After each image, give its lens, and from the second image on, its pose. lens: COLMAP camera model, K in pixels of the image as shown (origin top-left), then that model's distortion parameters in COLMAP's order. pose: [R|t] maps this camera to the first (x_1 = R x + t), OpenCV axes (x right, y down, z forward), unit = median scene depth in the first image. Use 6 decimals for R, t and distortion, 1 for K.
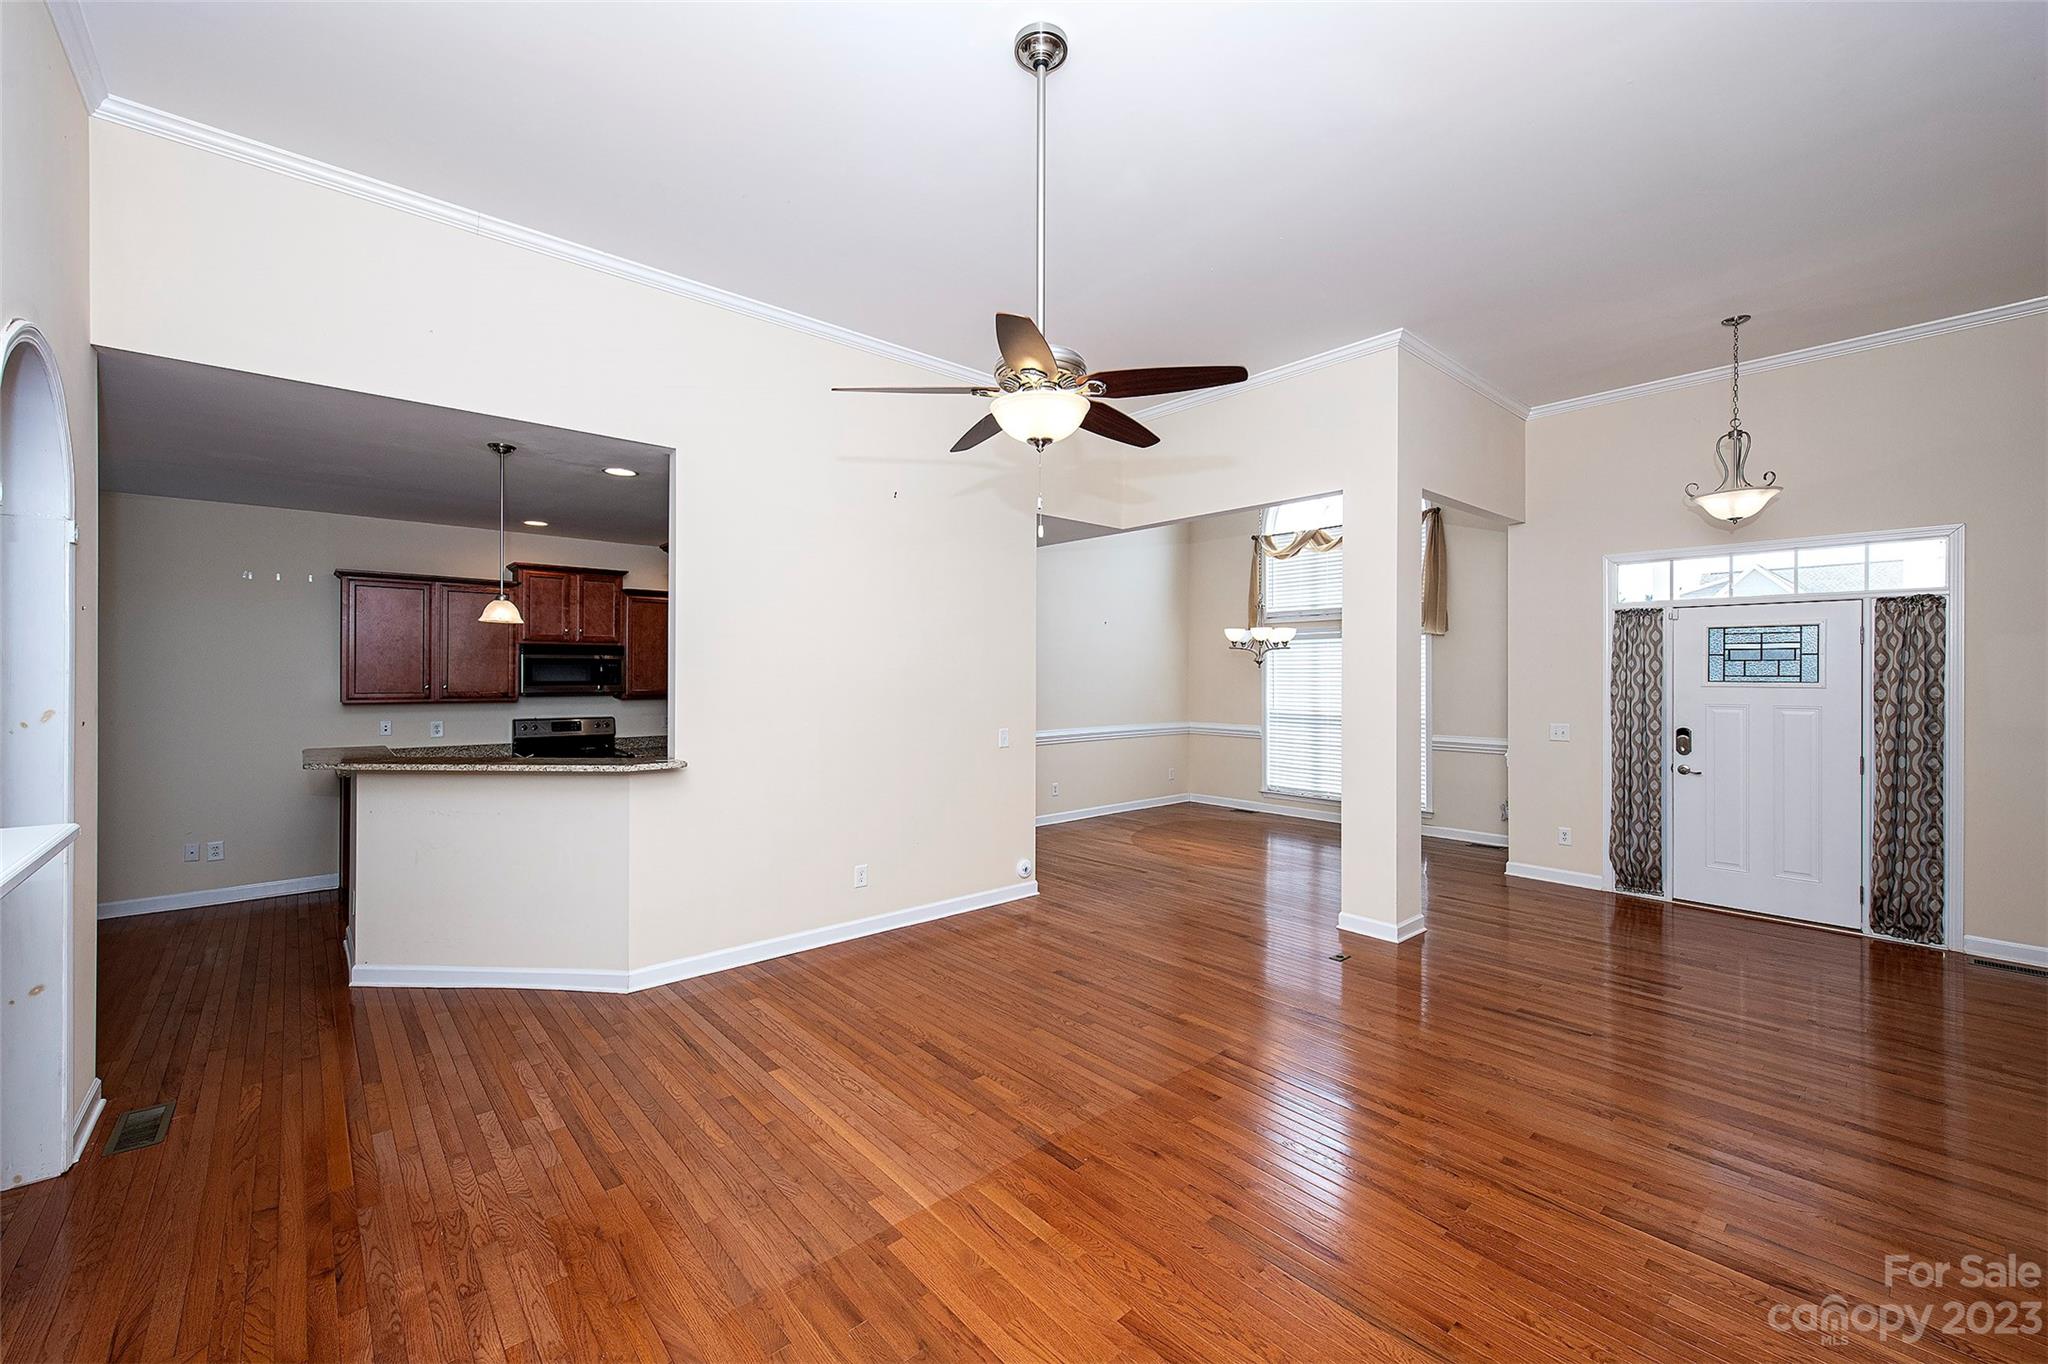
lens RADIAL K [[819.7, 0, 1024.7], [0, 819.7, 671.5], [0, 0, 1]] dist [-0.000810, 0.000019]
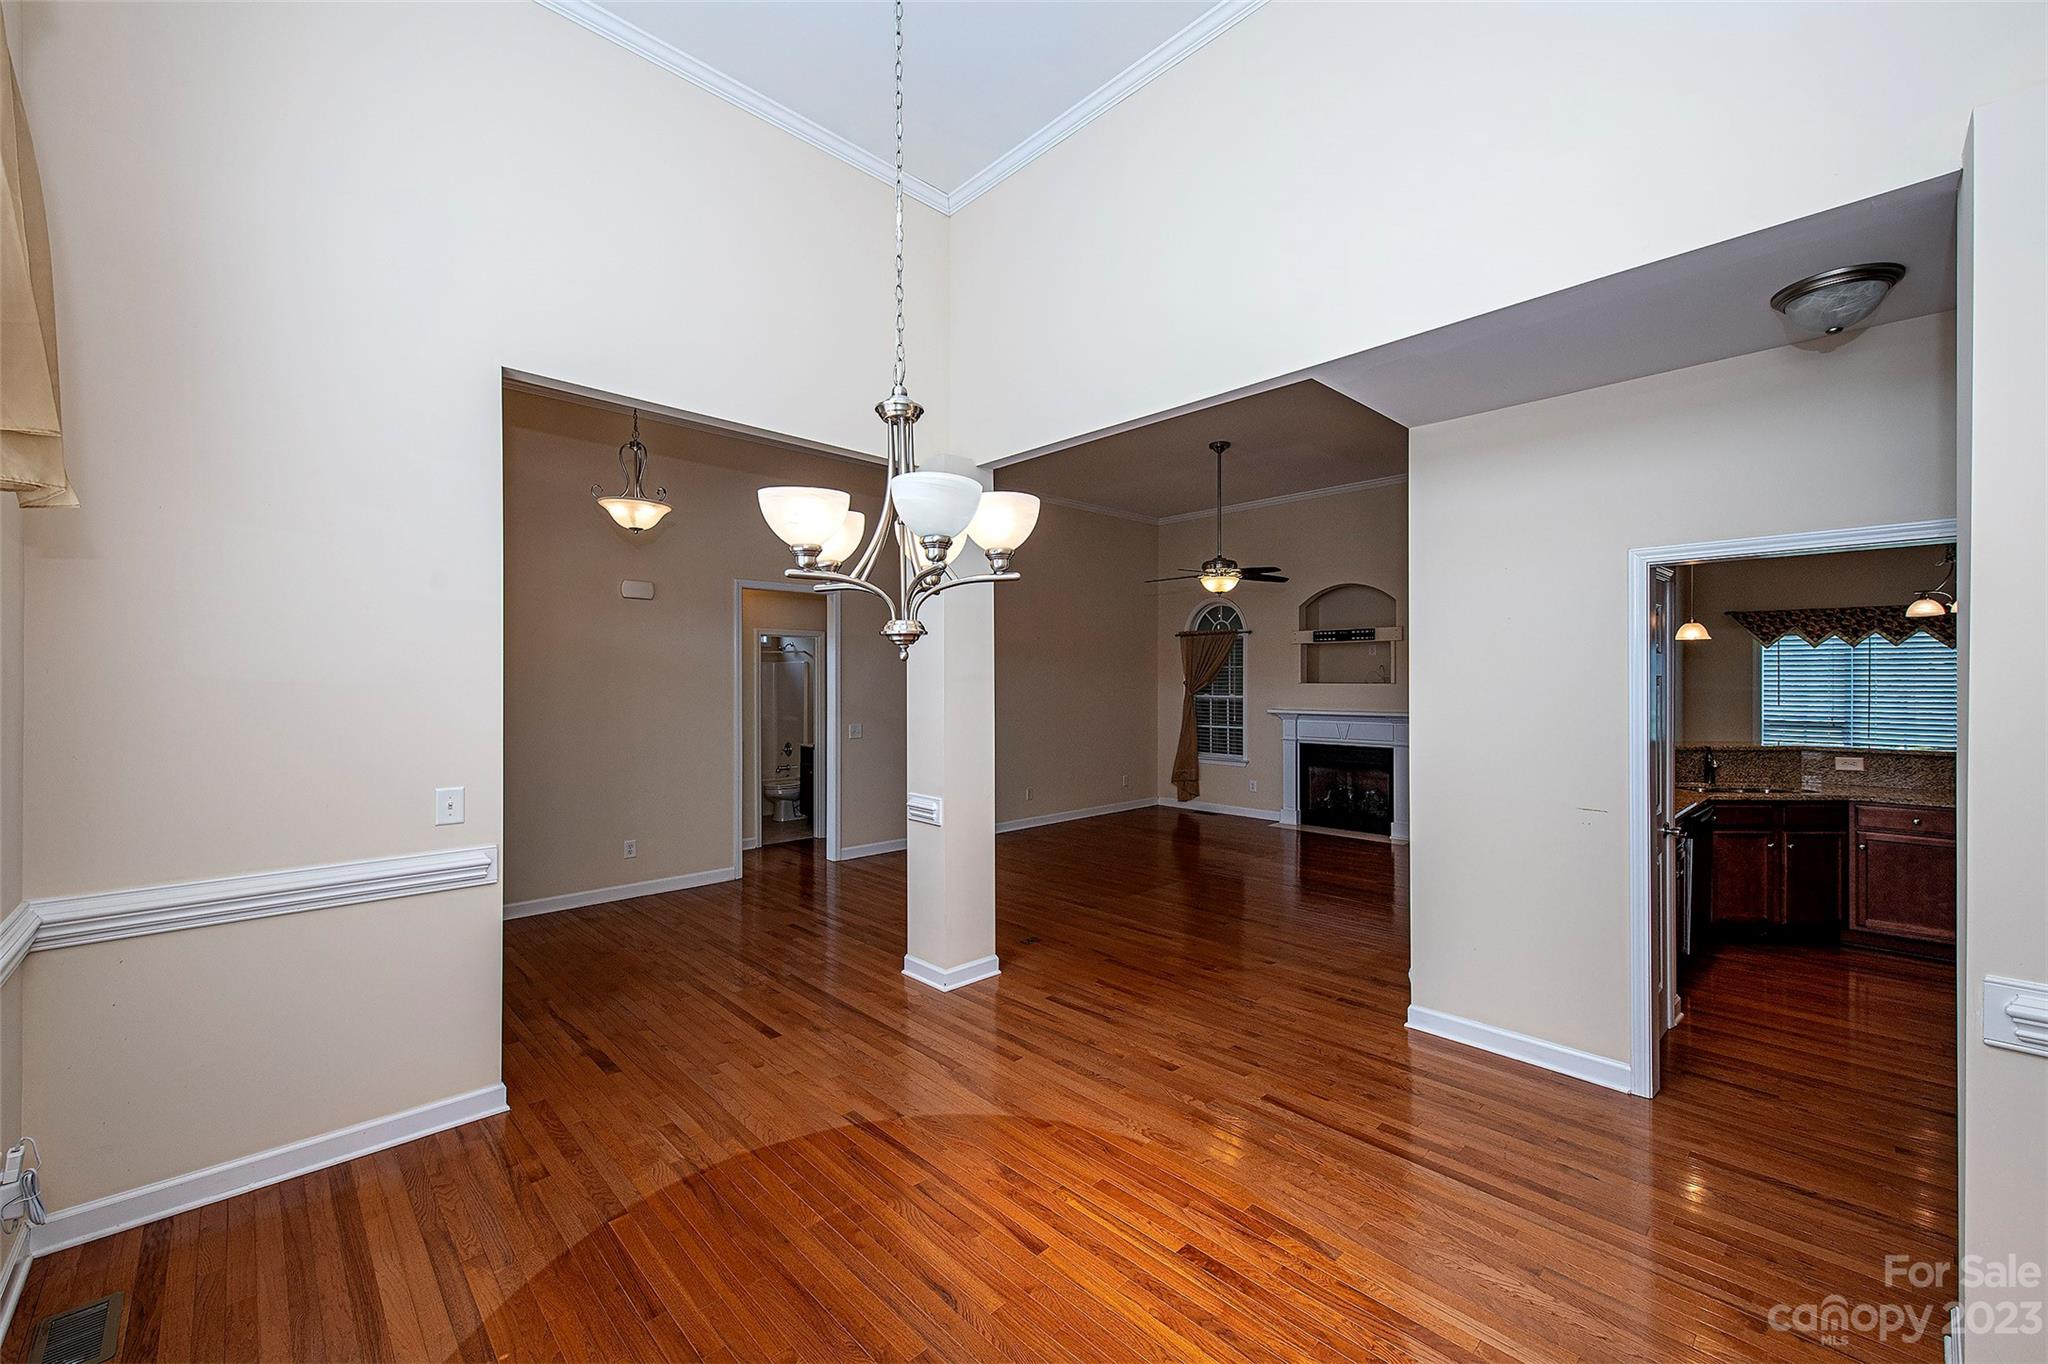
lens RADIAL K [[821.0, 0, 1024.0], [0, 821.0, 682.0], [0, 0, 1]] dist [0.001983, 0.000223]
pose [[-0.999483, 0.005986, -0.031589, 0.432768], [0.005853, 0.999974, 0.004285, -0.004147], [0.031614, 0.004098, -0.999492, 2.111836]]
